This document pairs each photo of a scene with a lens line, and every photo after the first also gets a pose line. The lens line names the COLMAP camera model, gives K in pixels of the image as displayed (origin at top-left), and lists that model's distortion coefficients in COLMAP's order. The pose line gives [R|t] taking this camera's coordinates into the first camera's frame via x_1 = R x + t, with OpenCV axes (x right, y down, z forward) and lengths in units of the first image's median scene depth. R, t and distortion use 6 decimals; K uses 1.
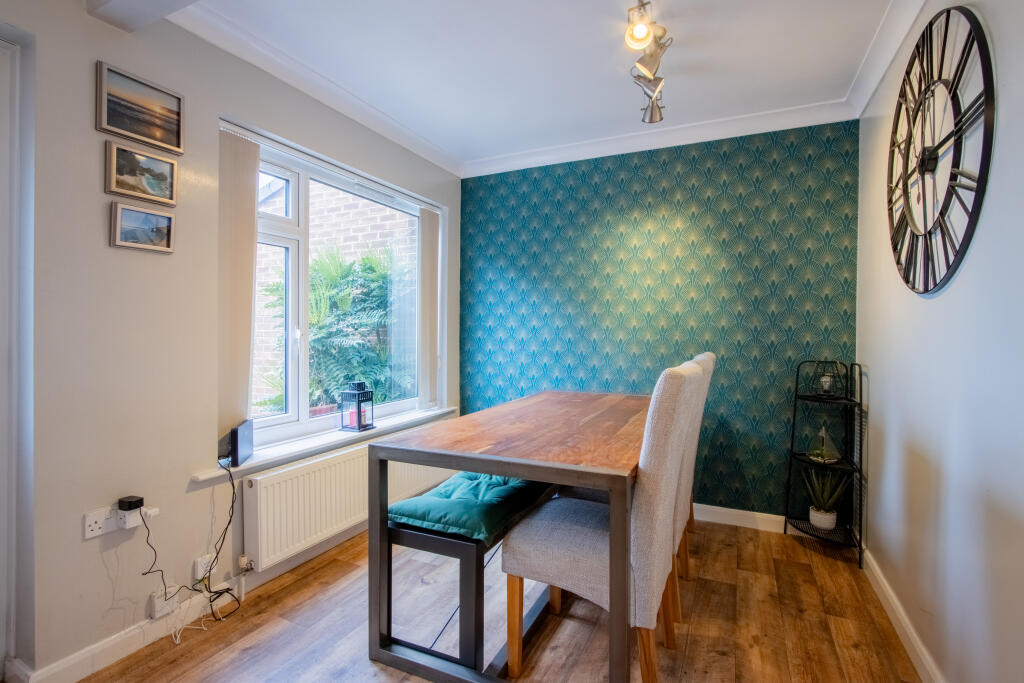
lens RADIAL K [[498.3, 0, 512.9], [0, 498.3, 334.1], [0, 0, 1]] dist [-0.000620, 0.000142]
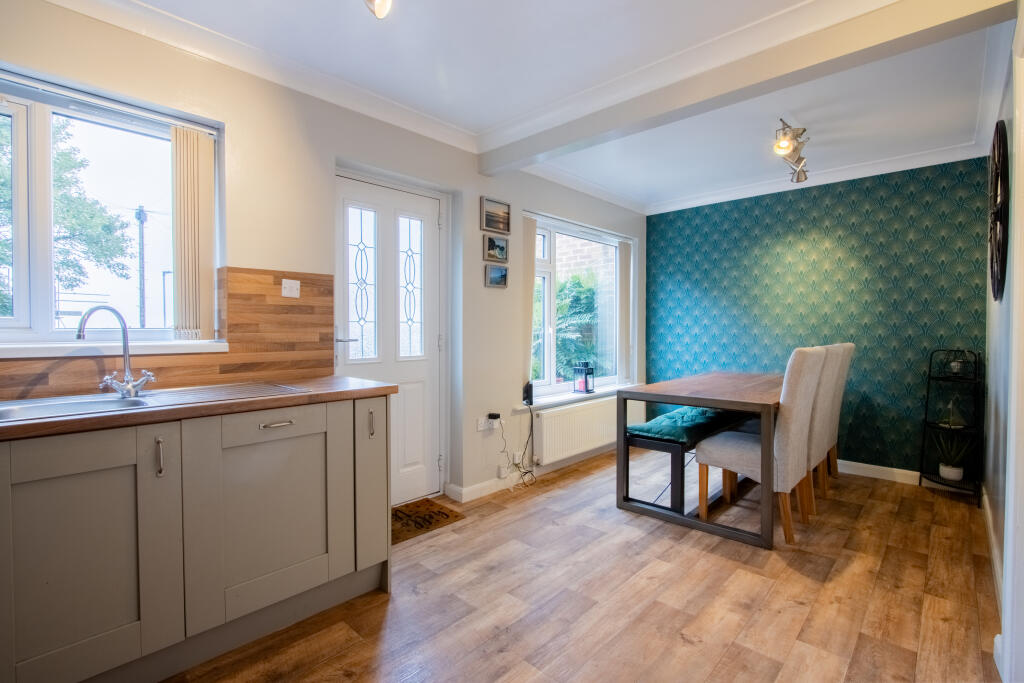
lens RADIAL K [[478.6, 0, 511.4], [0, 478.6, 336.6], [0, 0, 1]] dist [-0.002934, -0.000239]
pose [[0.950631, -0.001109, -0.310322, -0.070131], [0.004489, 0.999938, 0.010179, 0.002411], [0.310292, -0.011070, 0.950577, -0.497998]]
